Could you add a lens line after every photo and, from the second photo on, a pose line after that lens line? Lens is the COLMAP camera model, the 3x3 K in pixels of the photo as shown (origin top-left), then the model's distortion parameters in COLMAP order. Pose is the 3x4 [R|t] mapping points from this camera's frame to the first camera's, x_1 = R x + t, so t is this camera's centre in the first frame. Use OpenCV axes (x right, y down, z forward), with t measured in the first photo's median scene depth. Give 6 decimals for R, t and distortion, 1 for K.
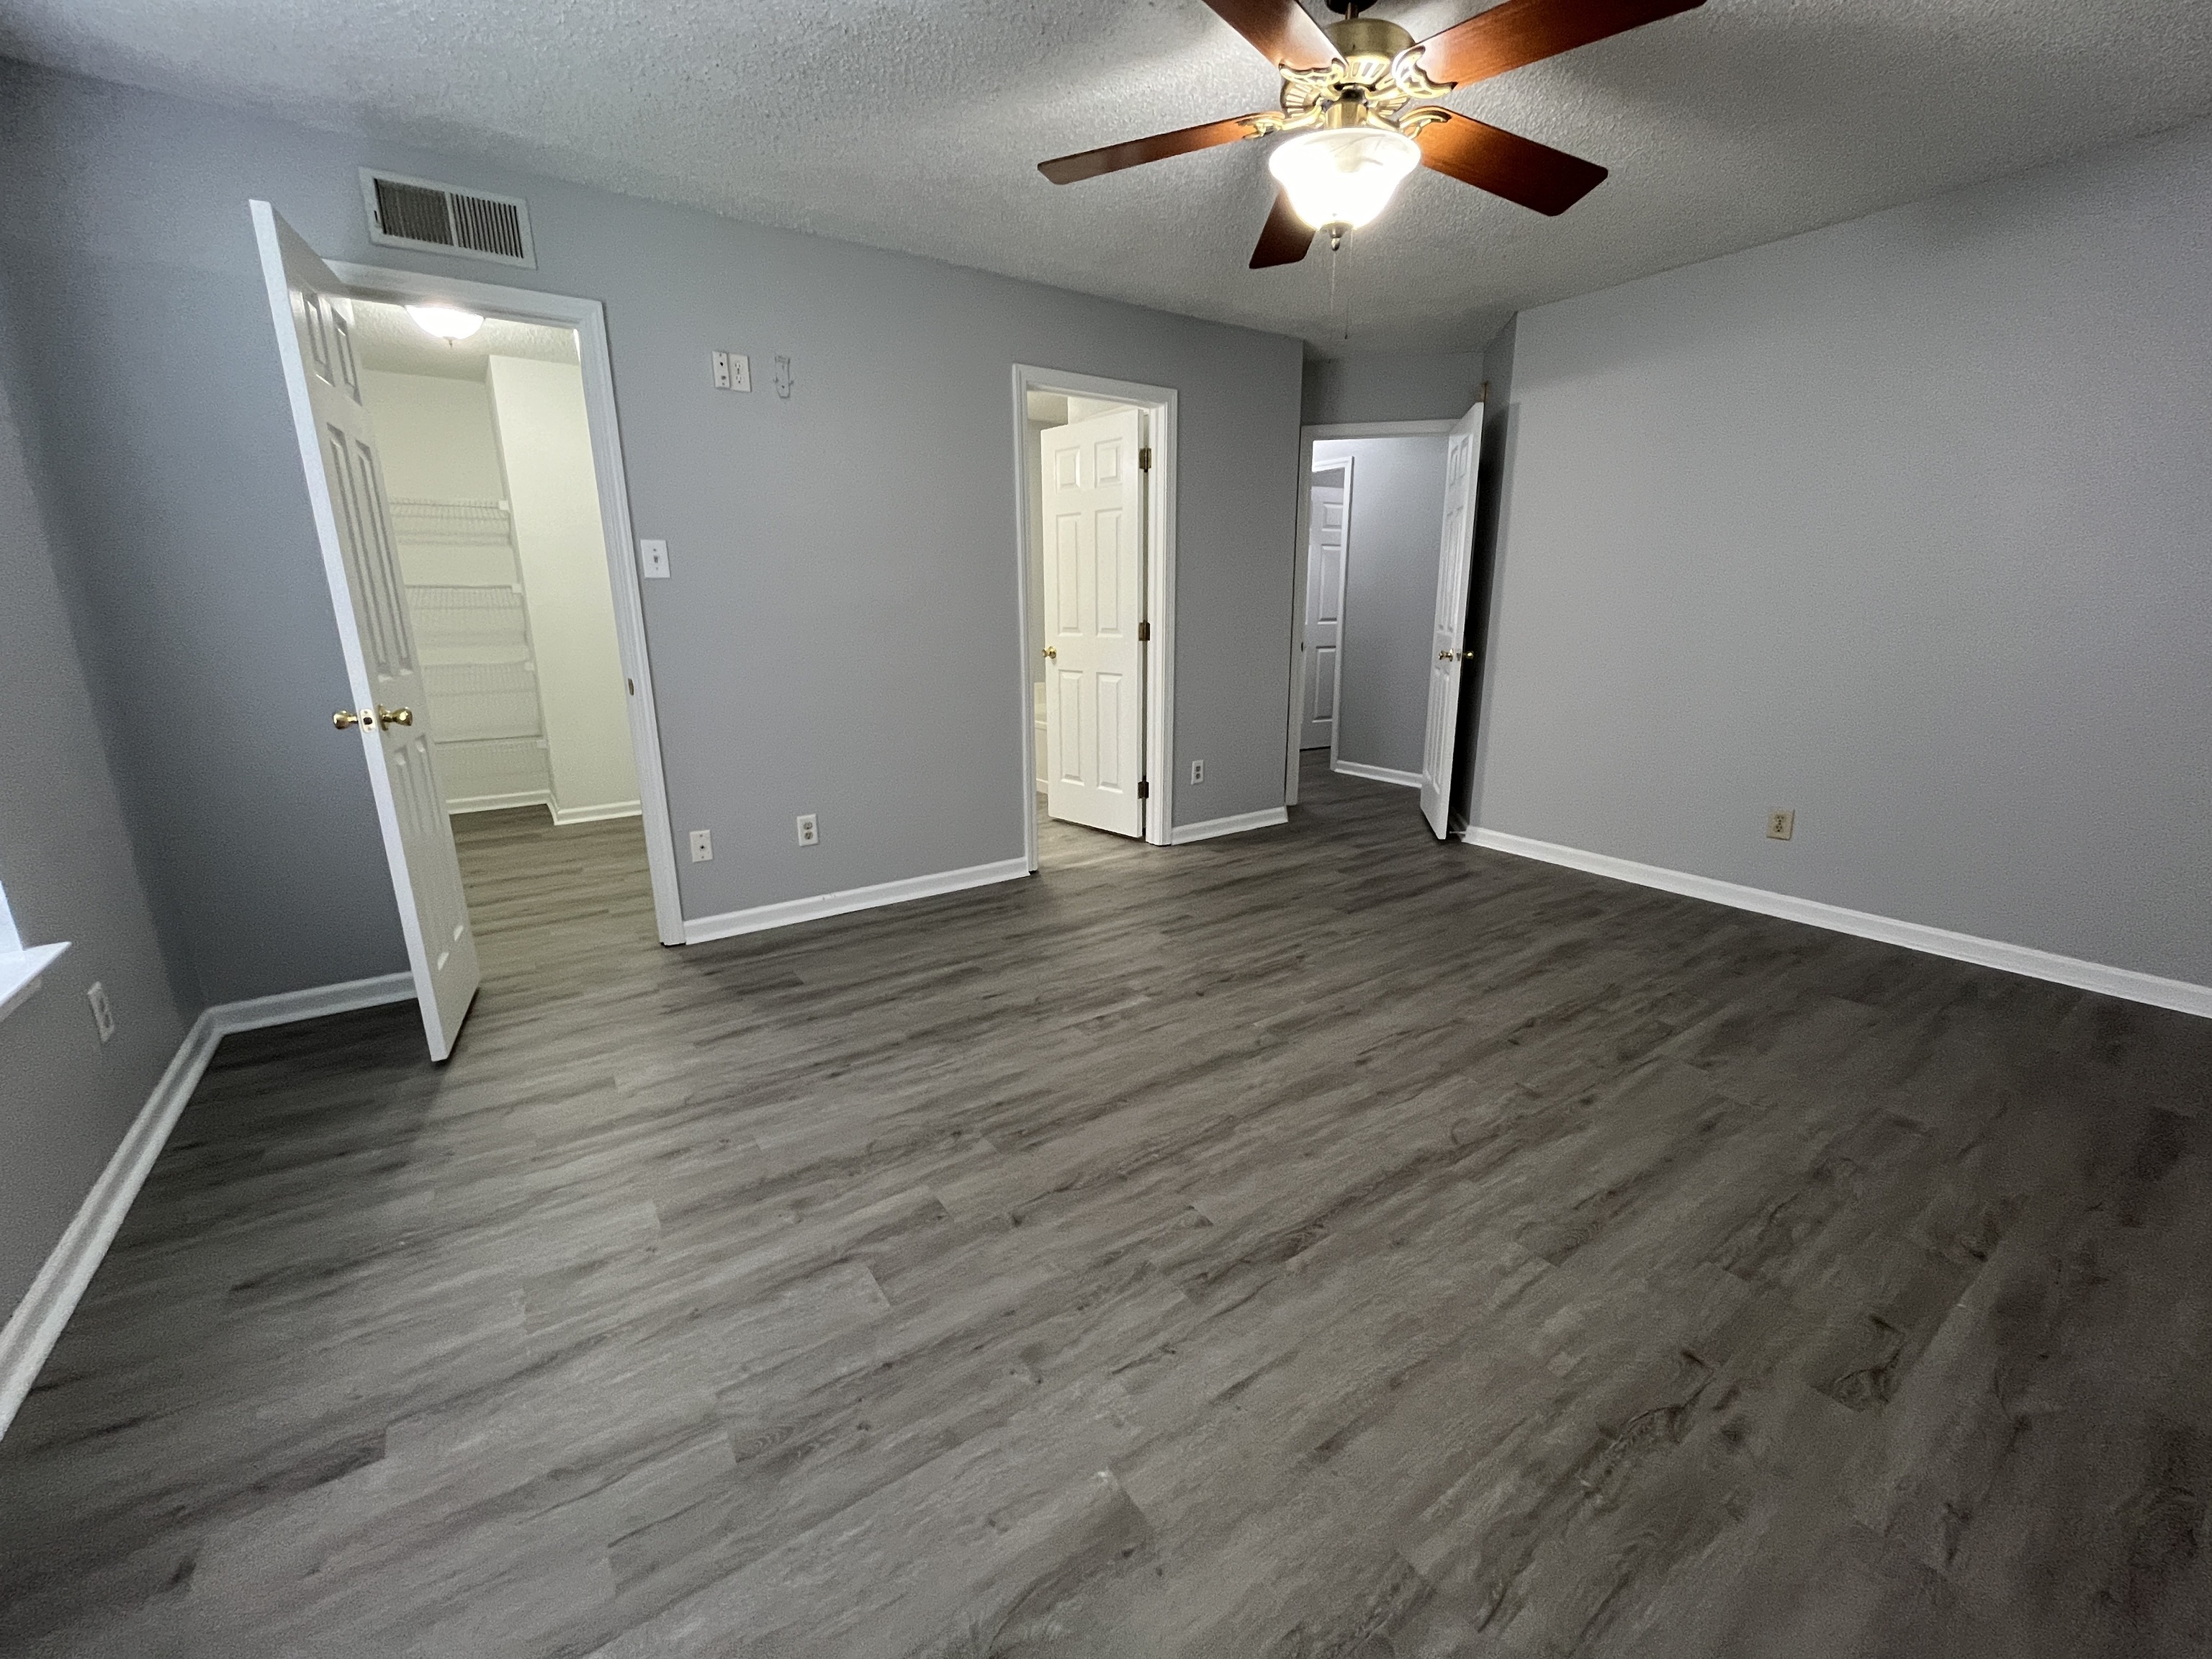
lens RADIAL K [[905.4, 0, 1099.9], [0, 905.4, 834.6], [0, 0, 1]] dist [-0.004052, -0.000256]
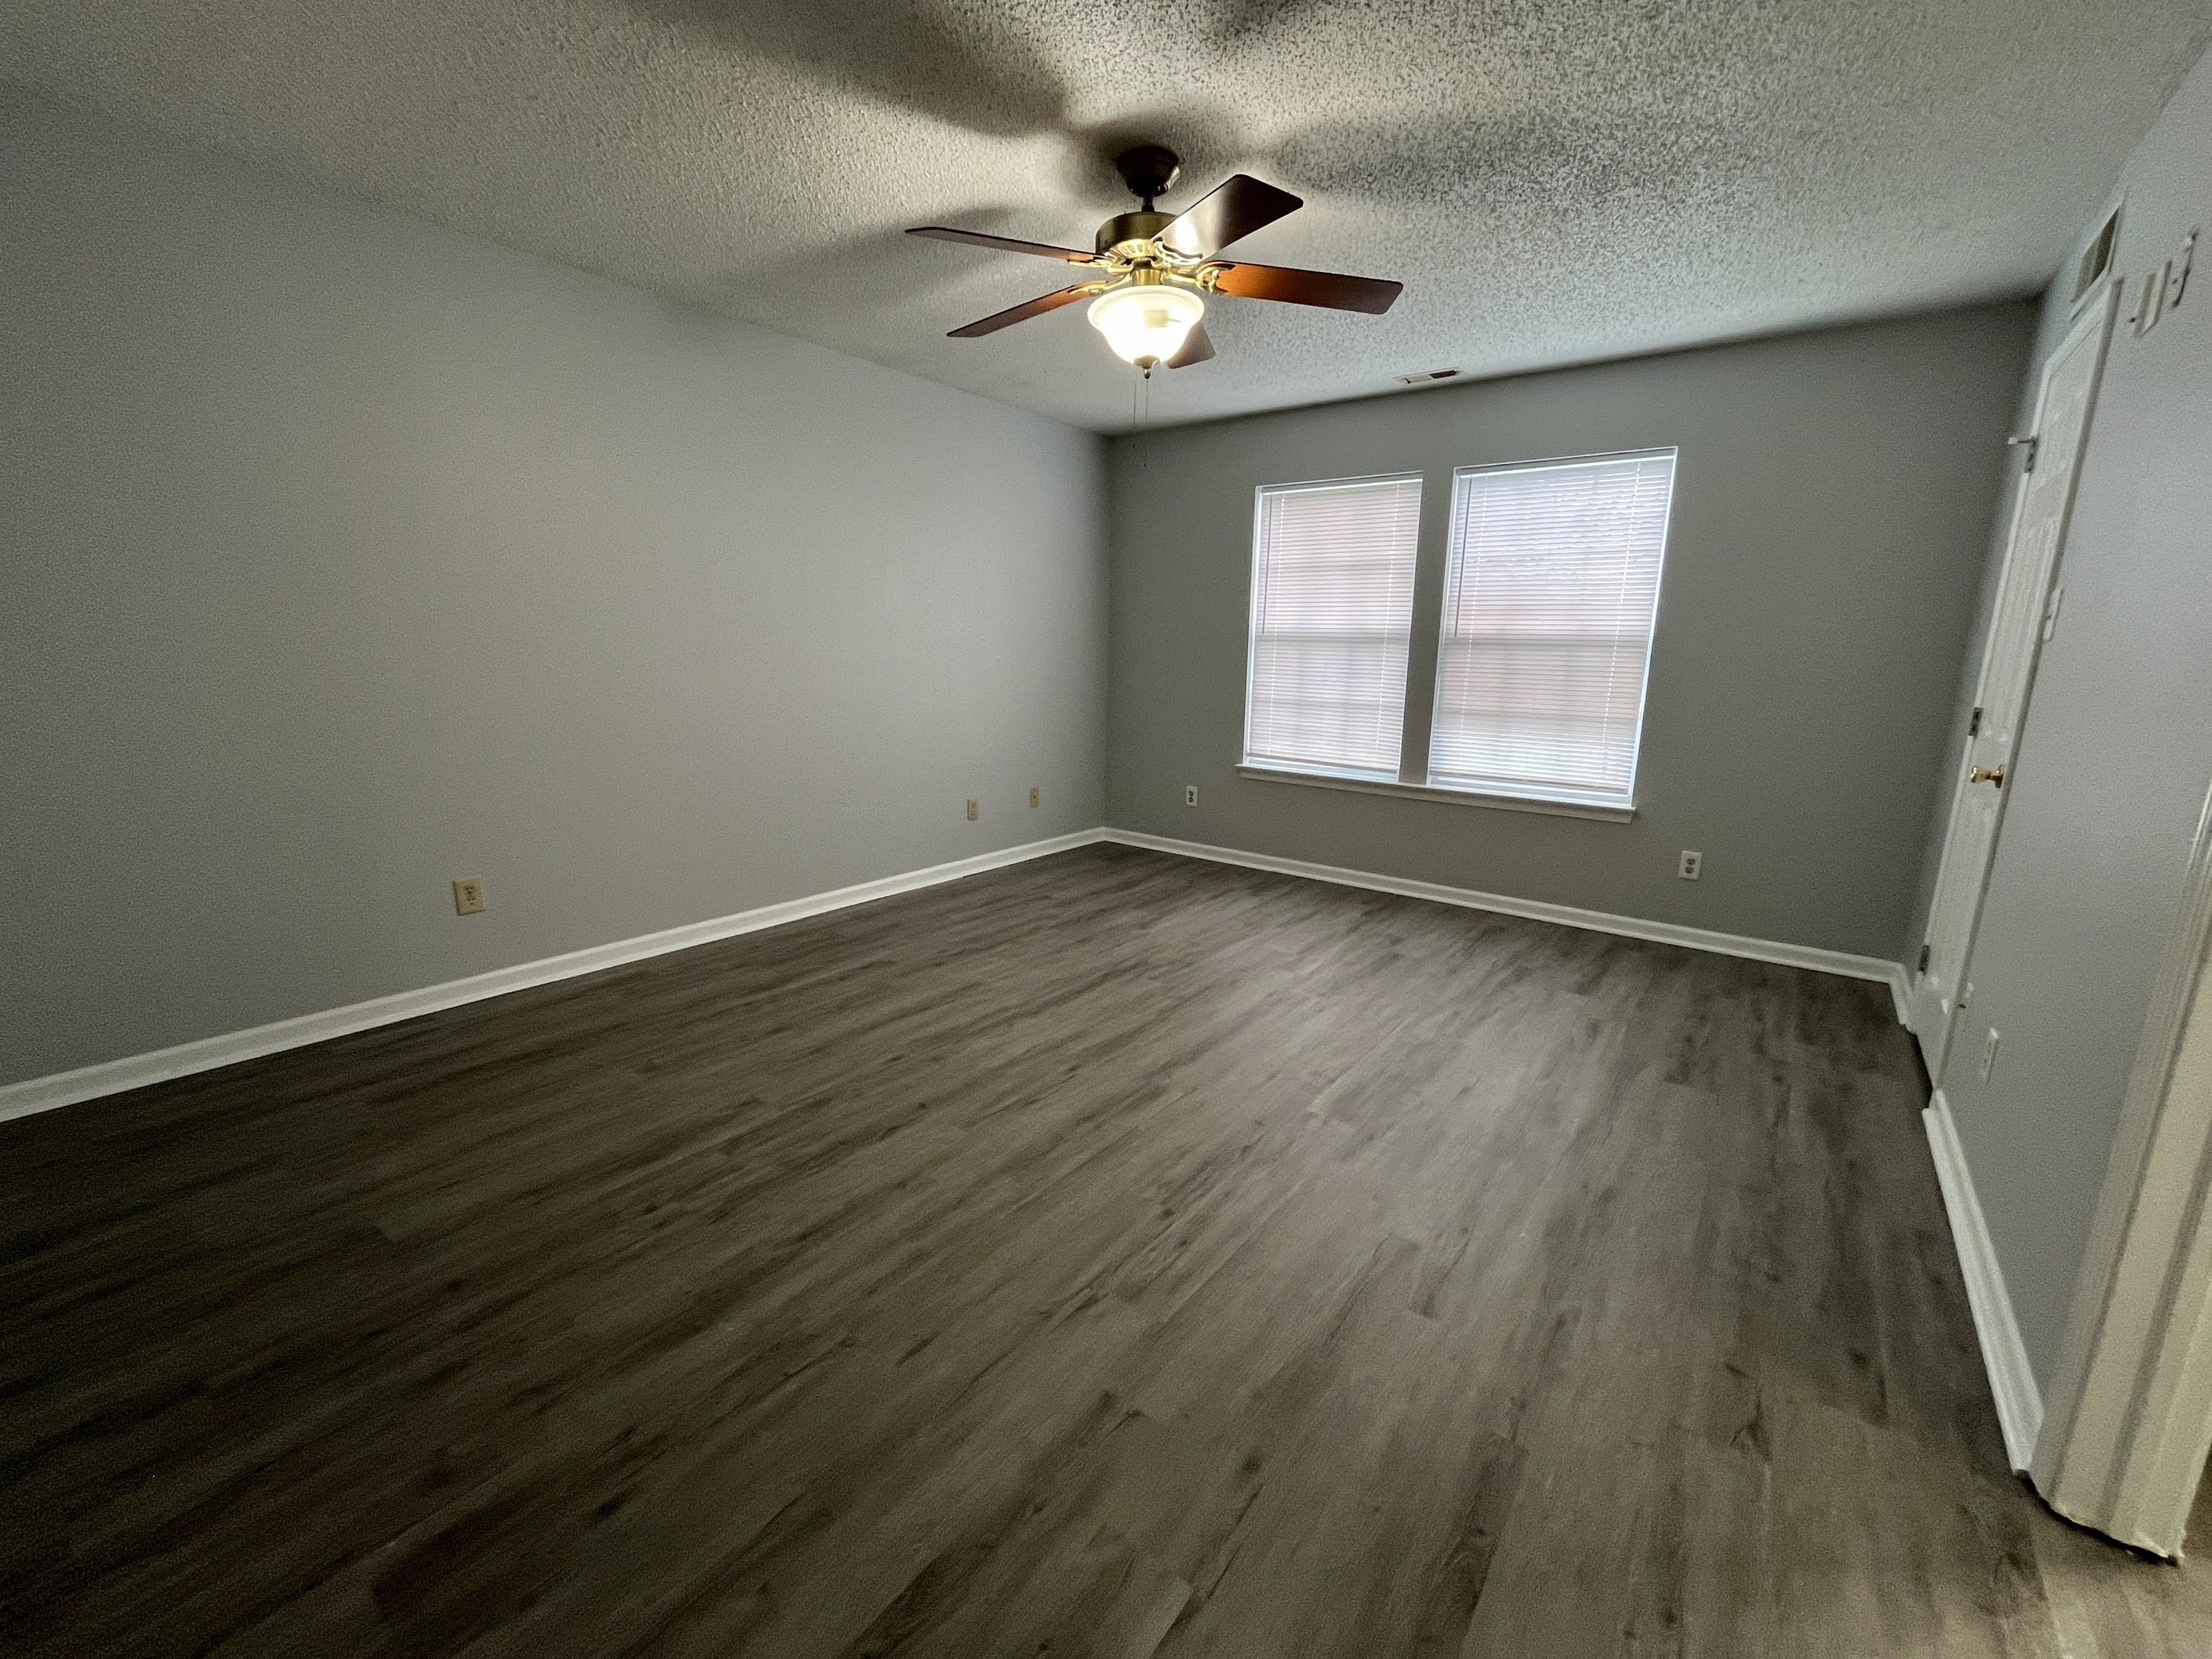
lens RADIAL K [[901.2, 0, 1106.0], [0, 901.2, 829.5], [0, 0, 1]] dist [-0.002377, -0.000407]
pose [[-0.951024, 0.049464, -0.305134, 0.608171], [-0.089488, 0.900790, 0.424934, -0.512702], [0.295880, 0.431428, -0.852247, 1.935439]]
